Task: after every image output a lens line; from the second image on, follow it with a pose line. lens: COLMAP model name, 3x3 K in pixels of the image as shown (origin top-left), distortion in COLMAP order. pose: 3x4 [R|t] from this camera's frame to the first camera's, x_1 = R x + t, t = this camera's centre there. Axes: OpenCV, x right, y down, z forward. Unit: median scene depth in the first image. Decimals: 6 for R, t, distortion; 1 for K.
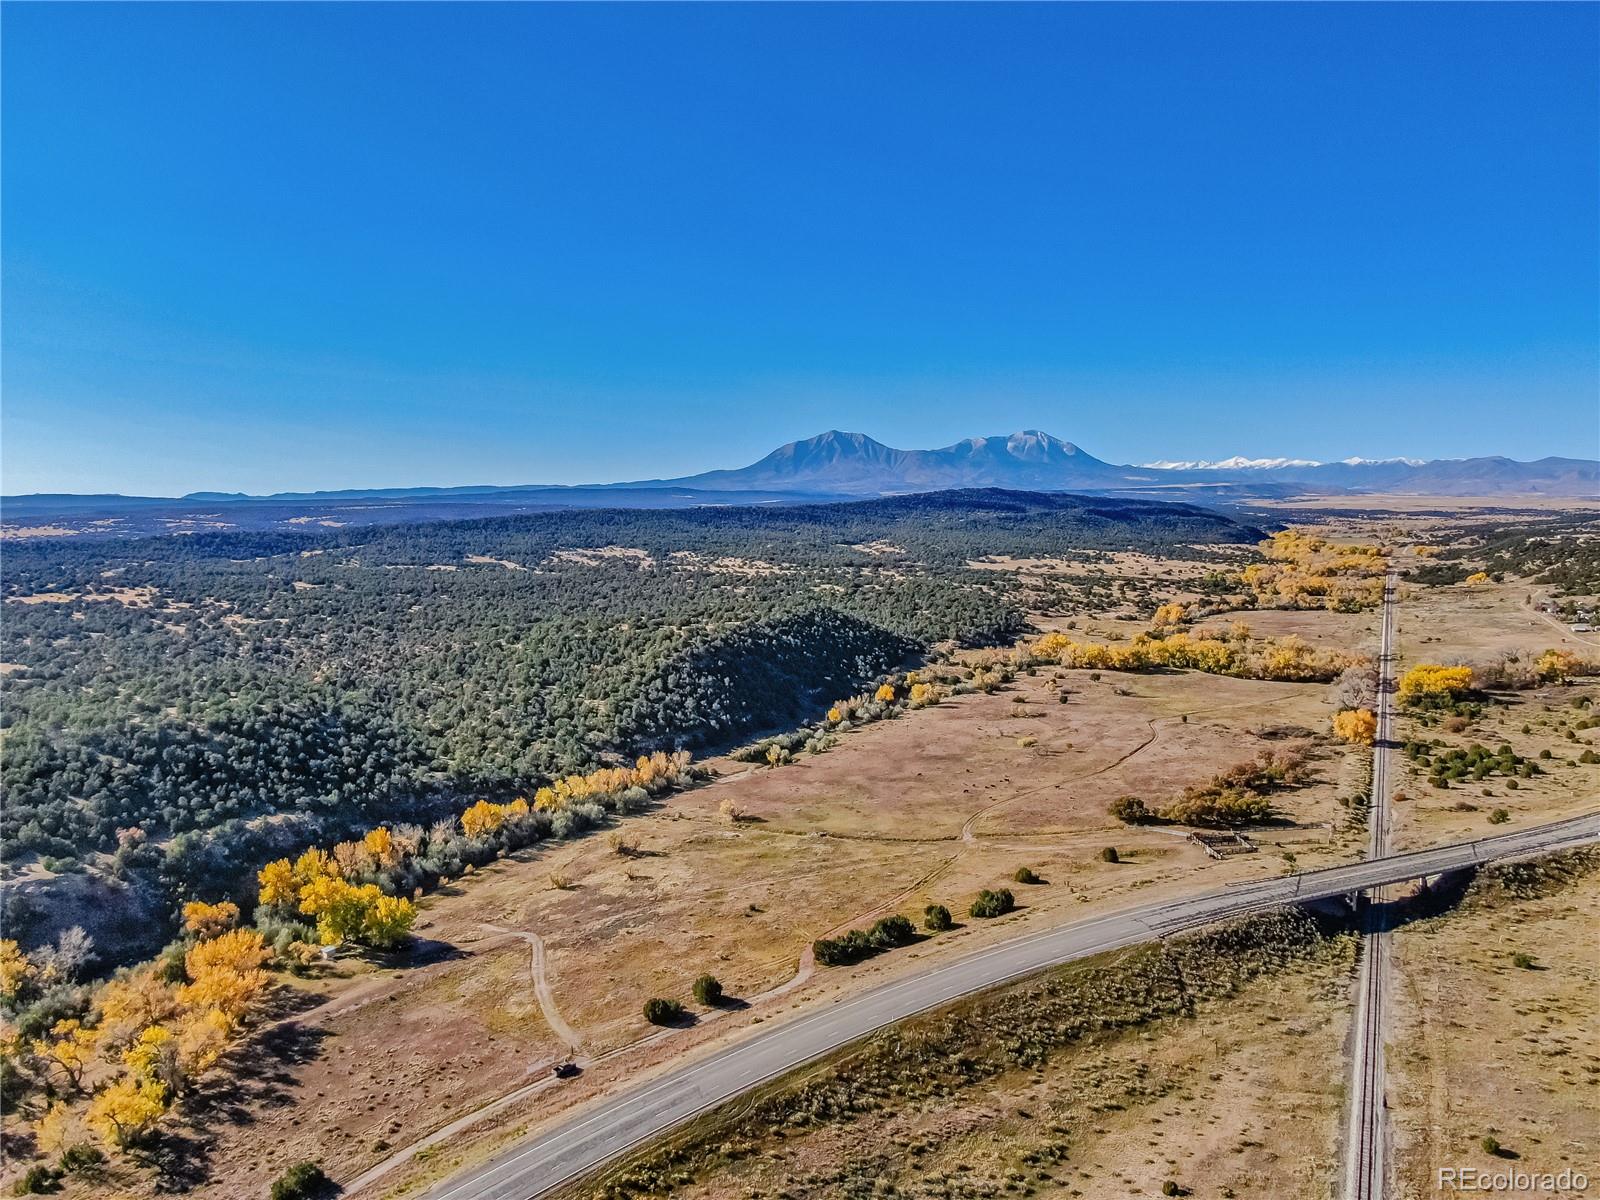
lens RADIAL K [[1142.9, 0, 804.1], [0, 1142.9, 599.7], [0, 0, 1]] dist [-0.025437, 0.009618]
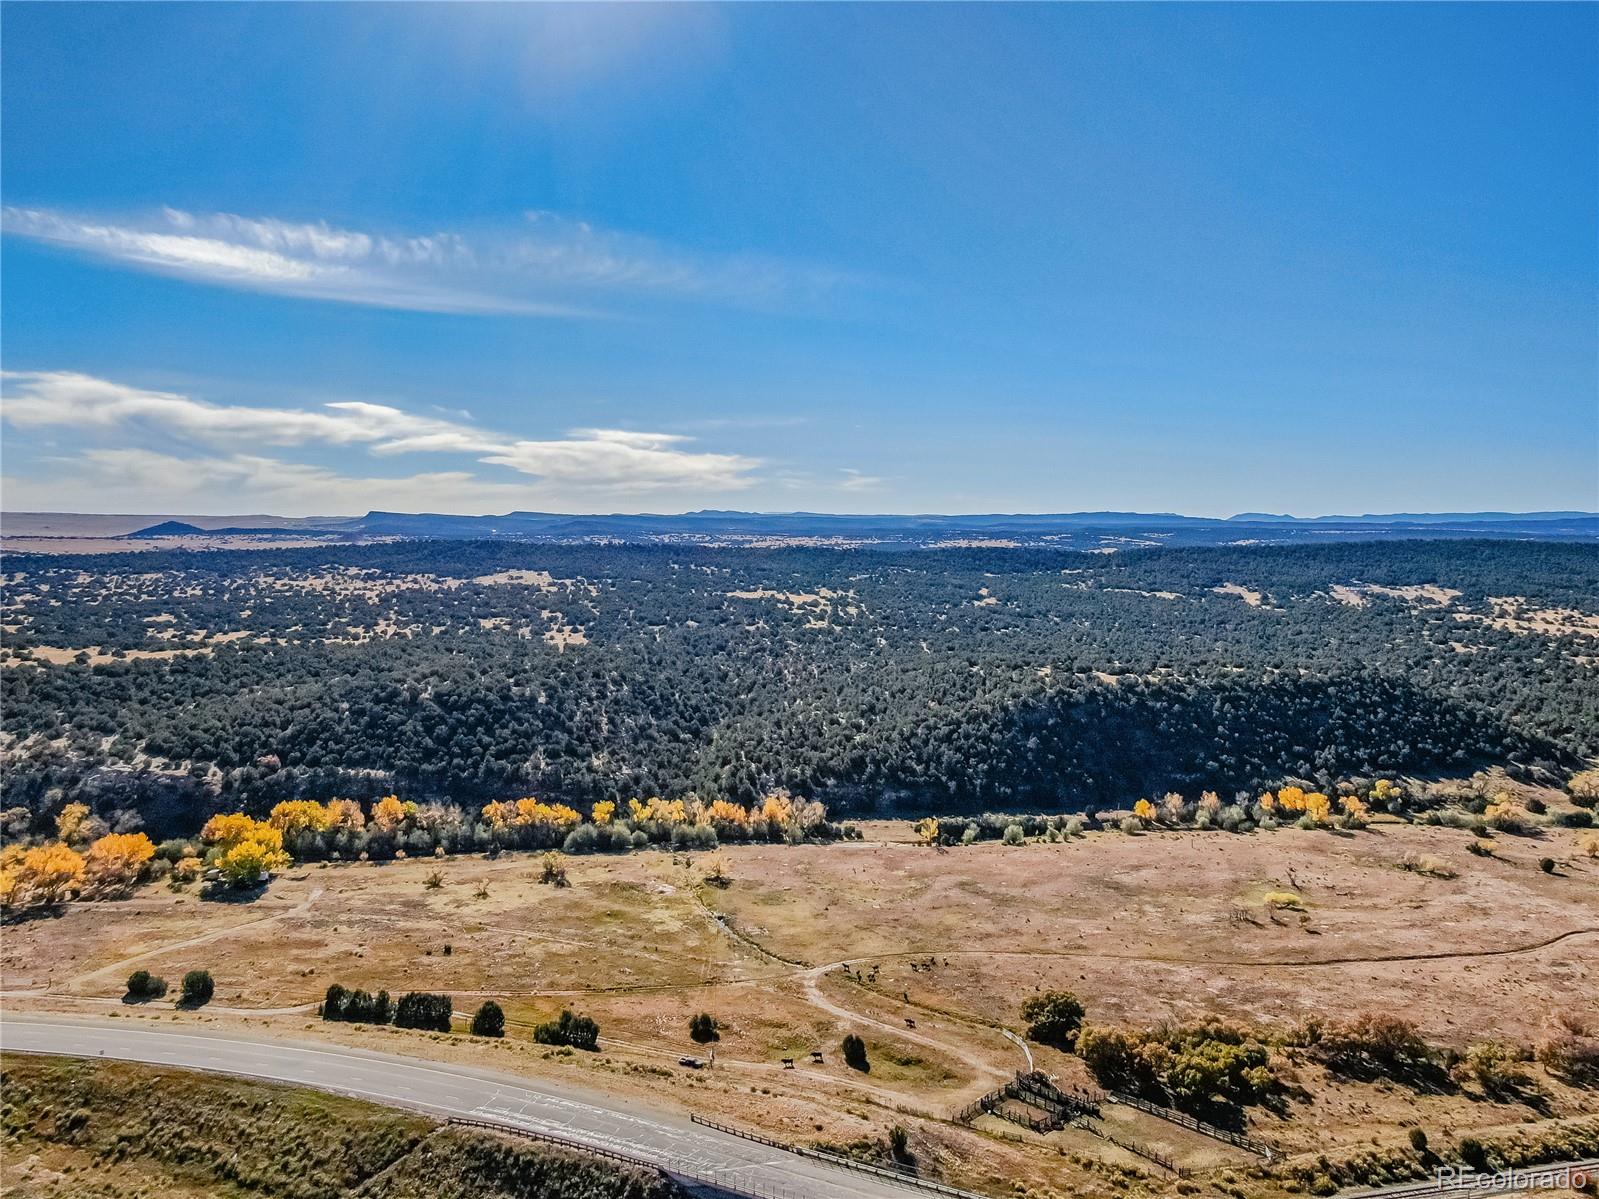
lens RADIAL K [[1208.0, 0, 804.7], [0, 1208.0, 595.5], [0, 0, 1]] dist [-0.033835, 0.017342]
pose [[0.657366, 0.067804, -0.750515, 0.753825], [-0.088482, 0.996000, 0.012482, -0.048013], [0.748359, 0.058202, 0.660736, 0.483646]]
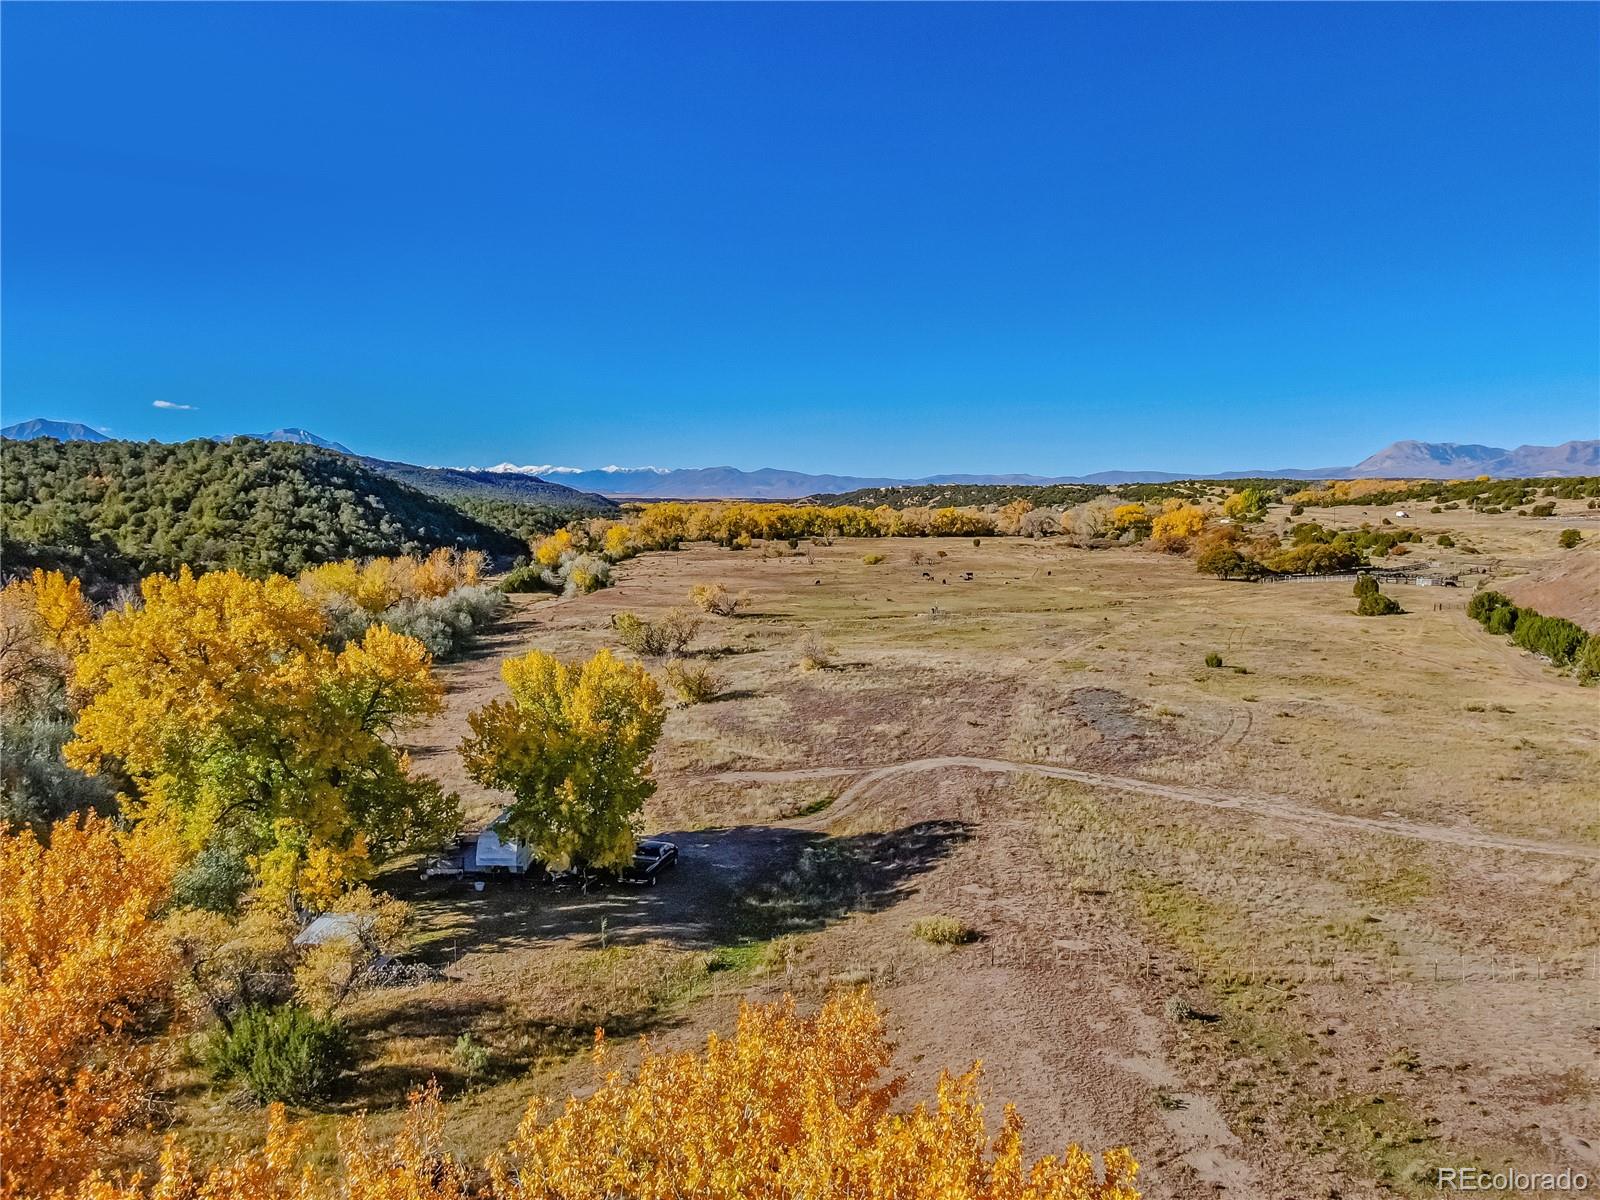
lens RADIAL K [[1142.9, 0, 804.1], [0, 1142.9, 599.7], [0, 0, 1]] dist [-0.025437, 0.009618]
pose [[0.813499, -0.043987, 0.579901, -0.365151], [0.047937, 0.998814, 0.008516, 0.205942], [-0.579588, 0.020871, 0.814643, 0.648661]]
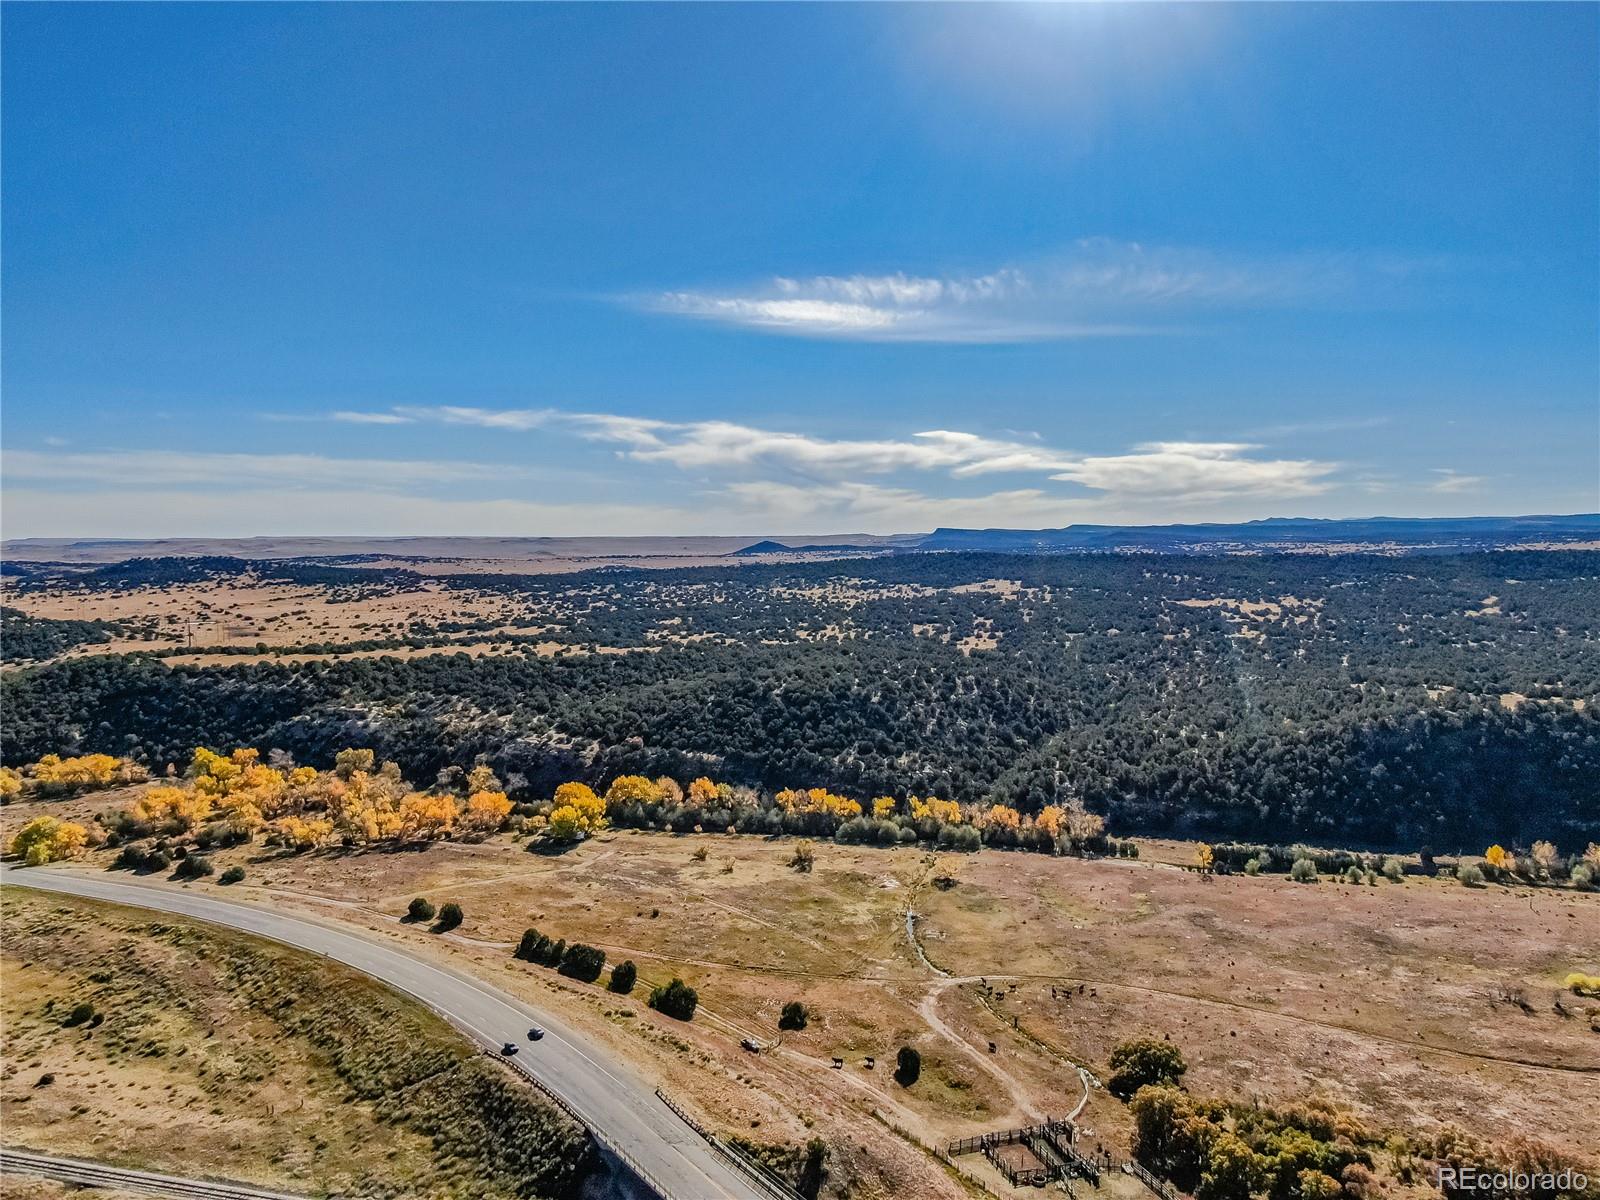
lens RADIAL K [[1142.9, 0, 804.1], [0, 1142.9, 599.7], [0, 0, 1]] dist [-0.025437, 0.009618]
pose [[0.238677, 0.065265, -0.968903, 0.866699], [-0.075567, 0.995962, 0.048473, -0.069981], [0.968154, 0.061647, 0.242645, 0.750352]]
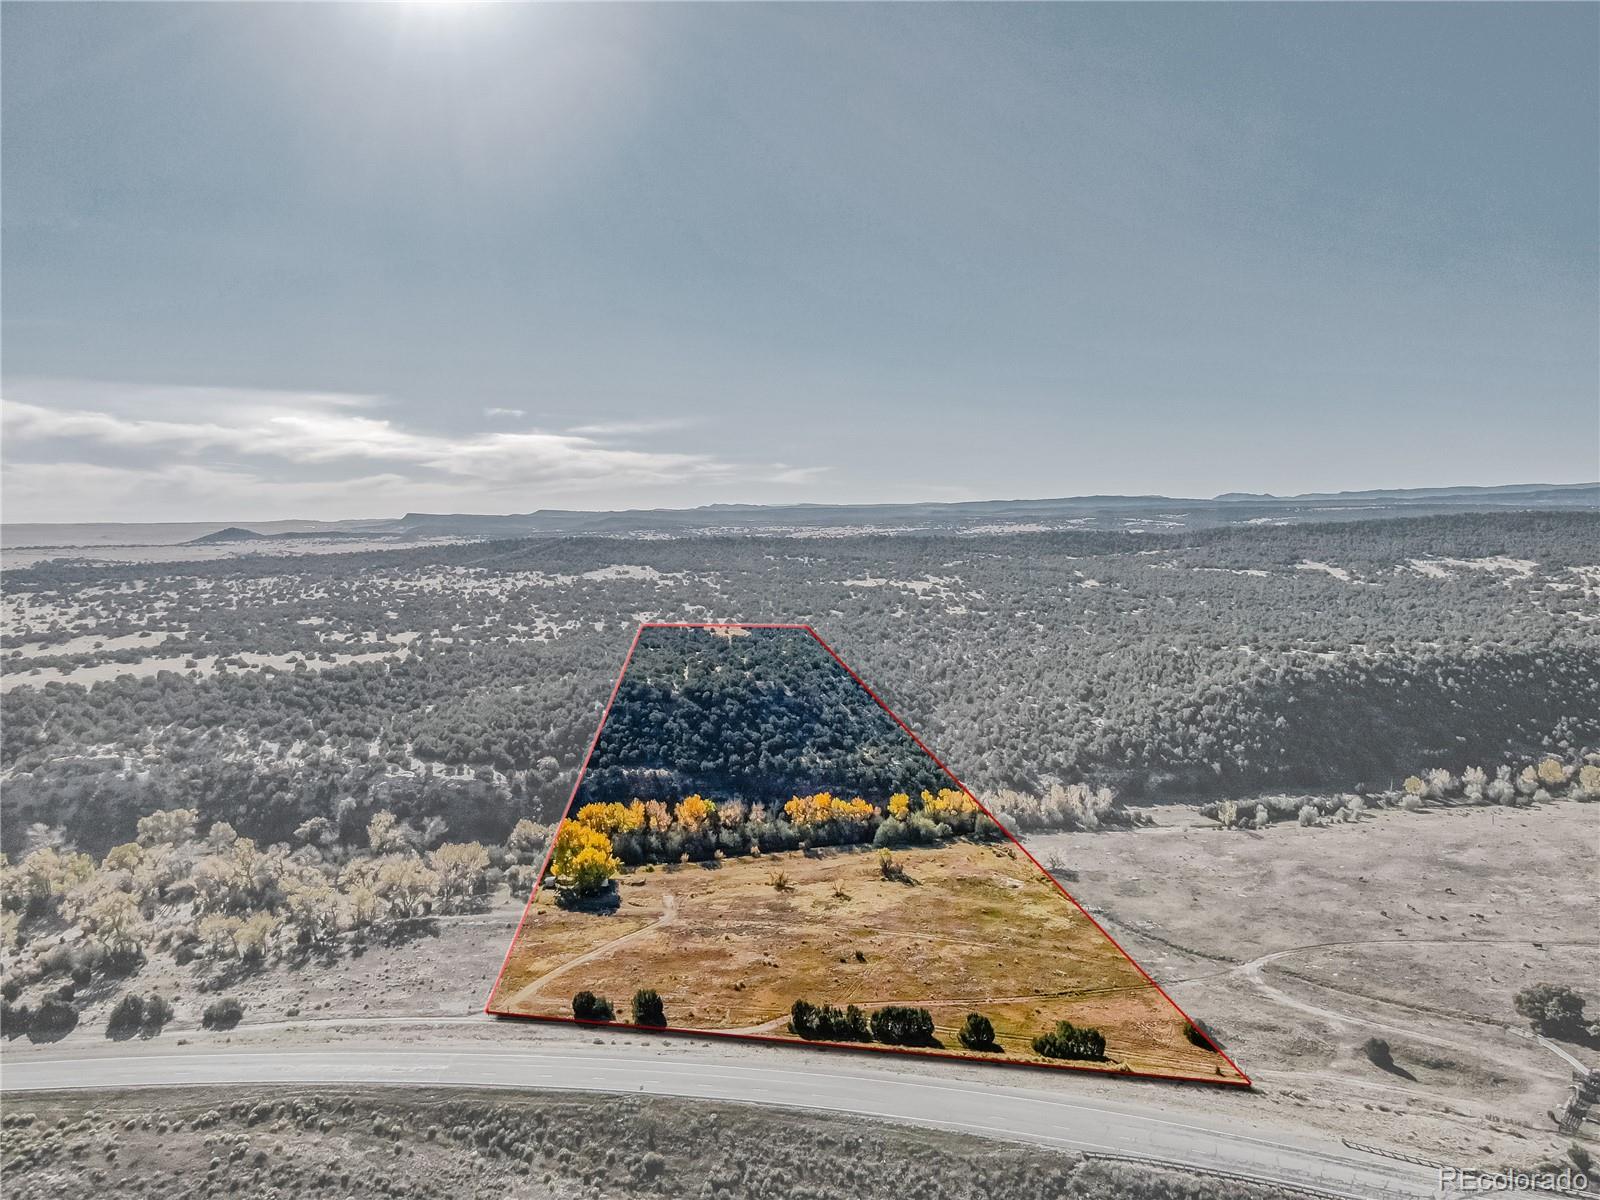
lens RADIAL K [[1142.9, 0, 804.1], [0, 1142.9, 599.7], [0, 0, 1]] dist [-0.025437, 0.009618]
pose [[0.657841, 0.061654, -0.750629, 0.513640], [-0.062134, 0.997689, 0.027493, -0.029112], [0.750589, 0.028554, 0.660152, 0.316366]]
